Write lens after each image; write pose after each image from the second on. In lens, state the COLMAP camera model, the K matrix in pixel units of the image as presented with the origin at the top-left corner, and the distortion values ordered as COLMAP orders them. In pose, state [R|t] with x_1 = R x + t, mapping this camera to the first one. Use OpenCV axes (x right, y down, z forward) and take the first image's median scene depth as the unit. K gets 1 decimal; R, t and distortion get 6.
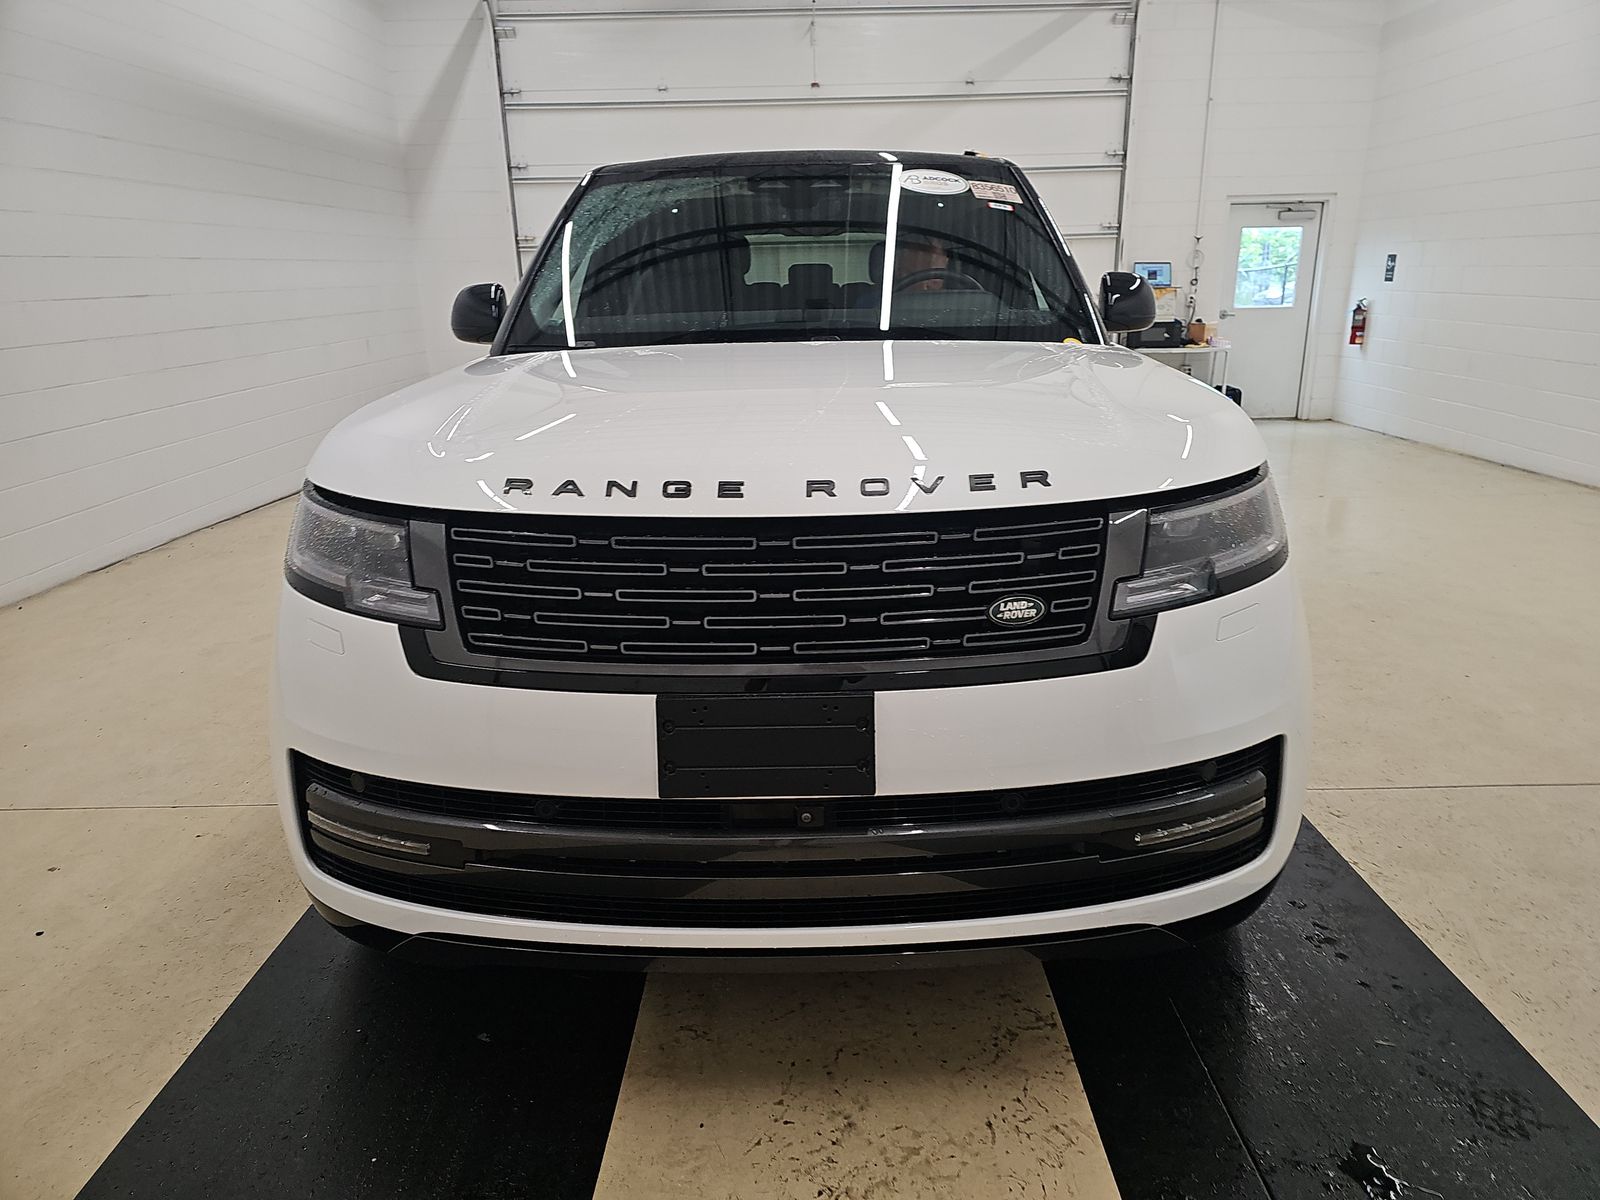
lens RADIAL K [[1046.4, 0, 800.0], [0, 1046.4, 600.0], [0, 0, 1]] dist [0.007046, -0.000119]
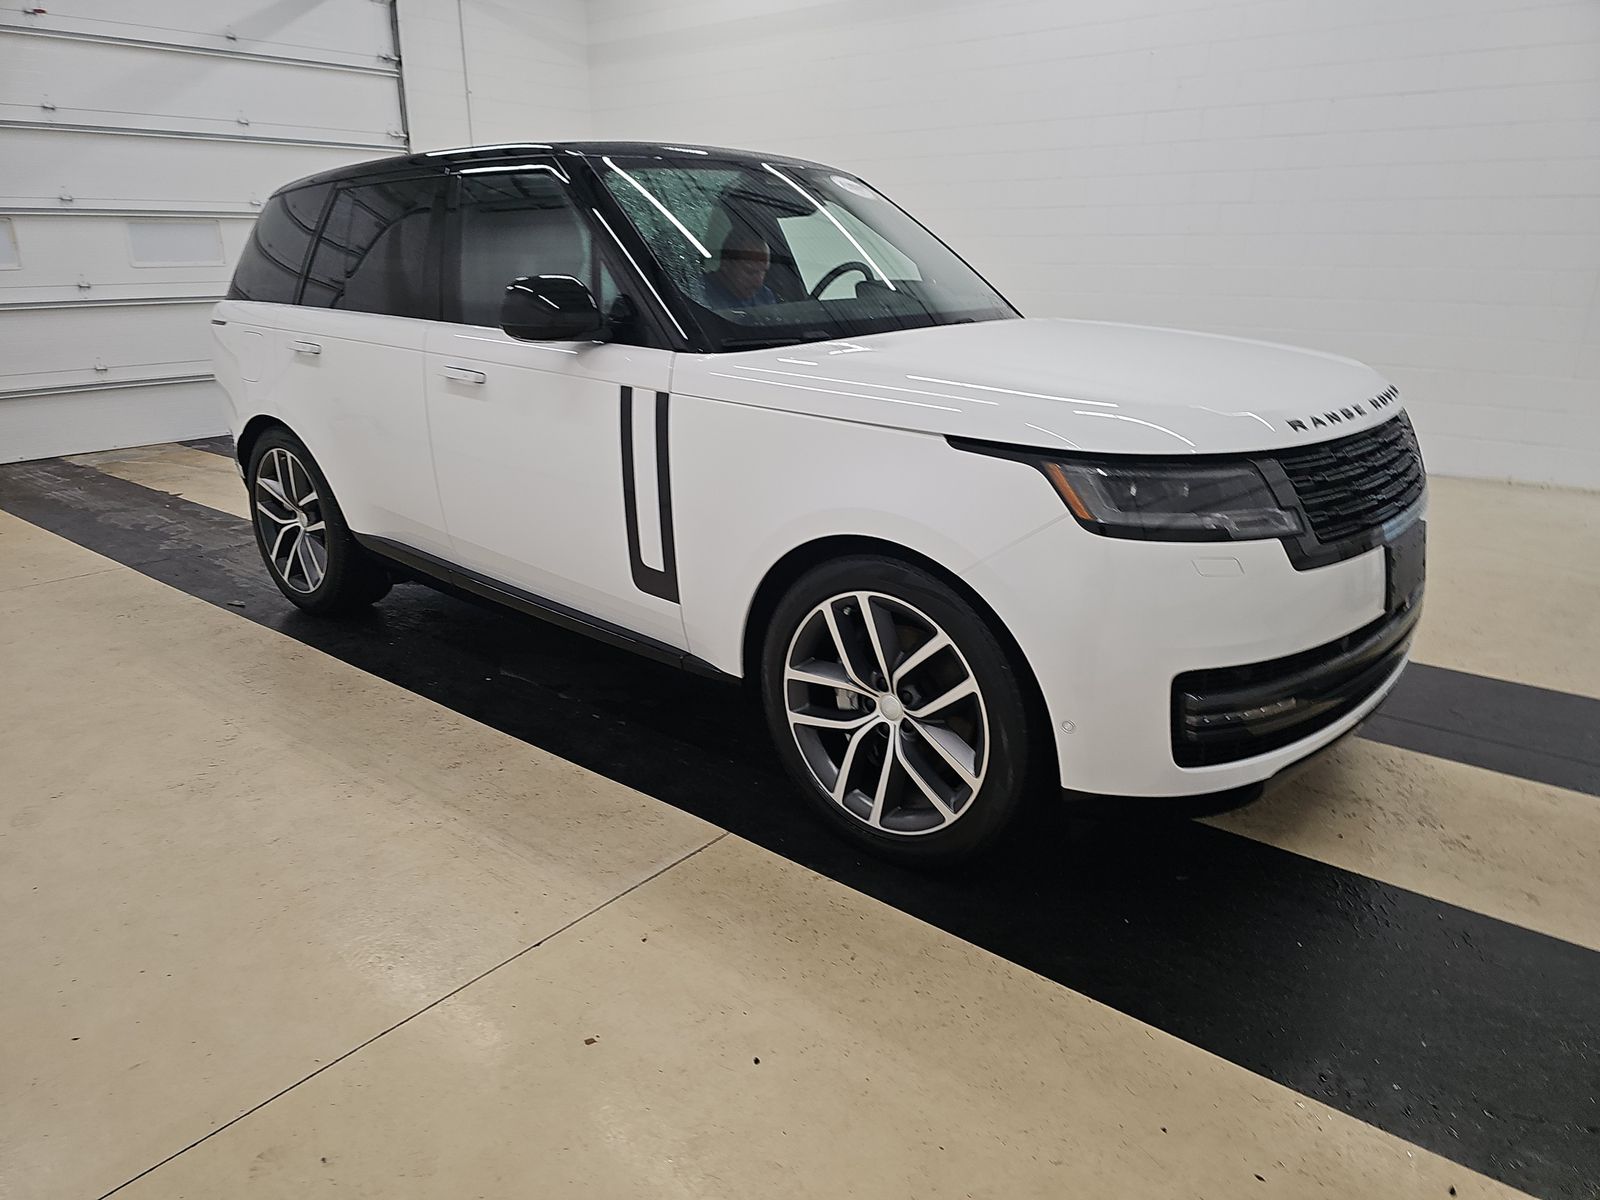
lens RADIAL K [[1046.4, 0, 800.0], [0, 1046.4, 600.0], [0, 0, 1]] dist [0.007046, -0.000119]
pose [[0.654286, -0.225227, 0.721930, -0.272424], [0.213378, 0.970815, 0.109490, -0.027349], [-0.725521, 0.082406, 0.683249, 0.084076]]
